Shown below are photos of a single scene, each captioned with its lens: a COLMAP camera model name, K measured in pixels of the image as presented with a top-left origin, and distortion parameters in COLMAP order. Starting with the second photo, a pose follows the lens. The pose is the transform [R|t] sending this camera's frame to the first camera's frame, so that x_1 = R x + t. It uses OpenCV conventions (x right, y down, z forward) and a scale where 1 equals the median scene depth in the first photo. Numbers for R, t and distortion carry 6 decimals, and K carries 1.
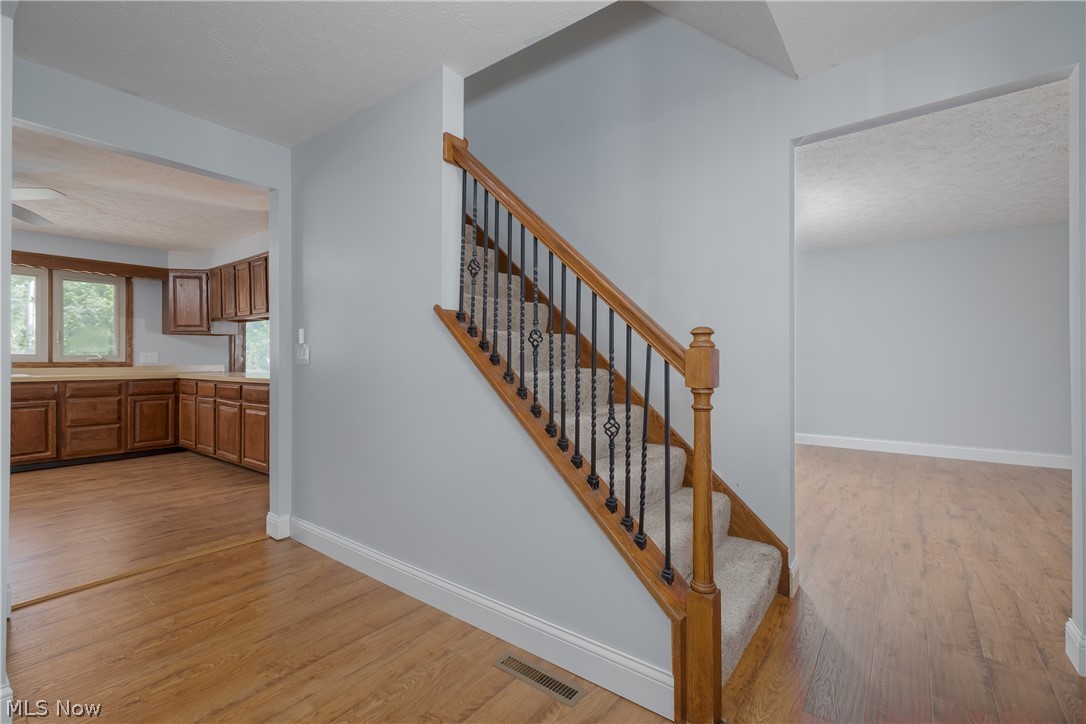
lens RADIAL K [[460.6, 0, 547.3], [0, 460.6, 356.9], [0, 0, 1]] dist [0.000287, -0.000192]
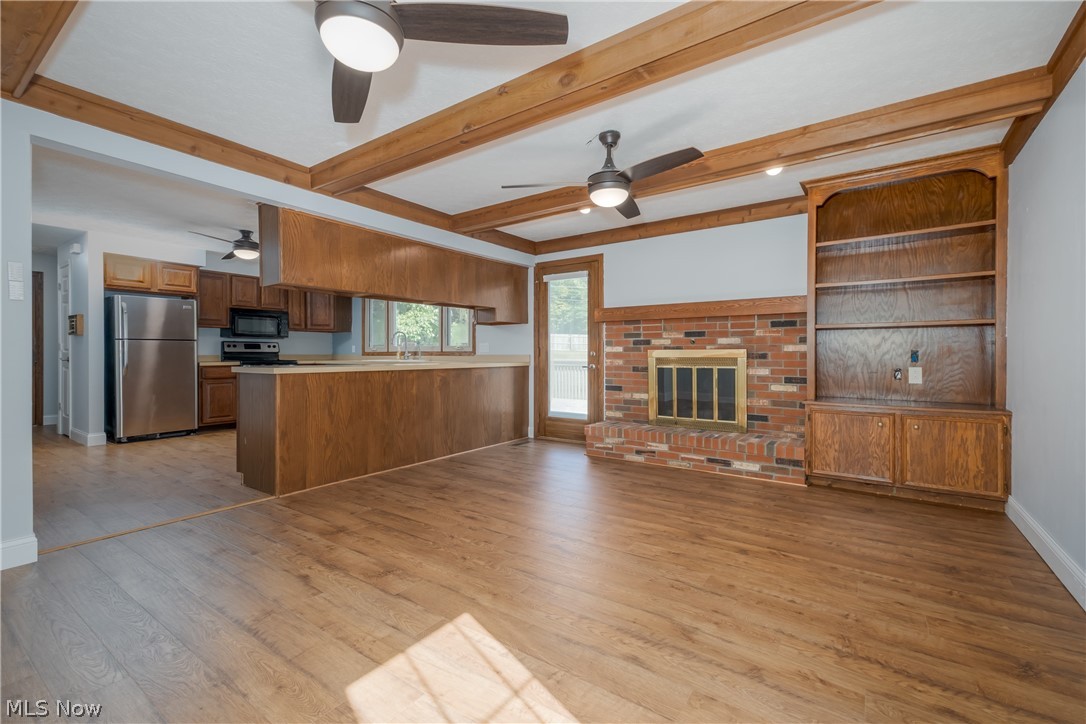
lens RADIAL K [[466.5, 0, 550.1], [0, 466.5, 356.1], [0, 0, 1]] dist [0.016217, -0.000362]
pose [[0.024972, 0.002560, -0.999685, 0.284855], [-0.001009, 0.999996, 0.002536, 0.019300], [0.999688, 0.000945, 0.024974, 1.250073]]
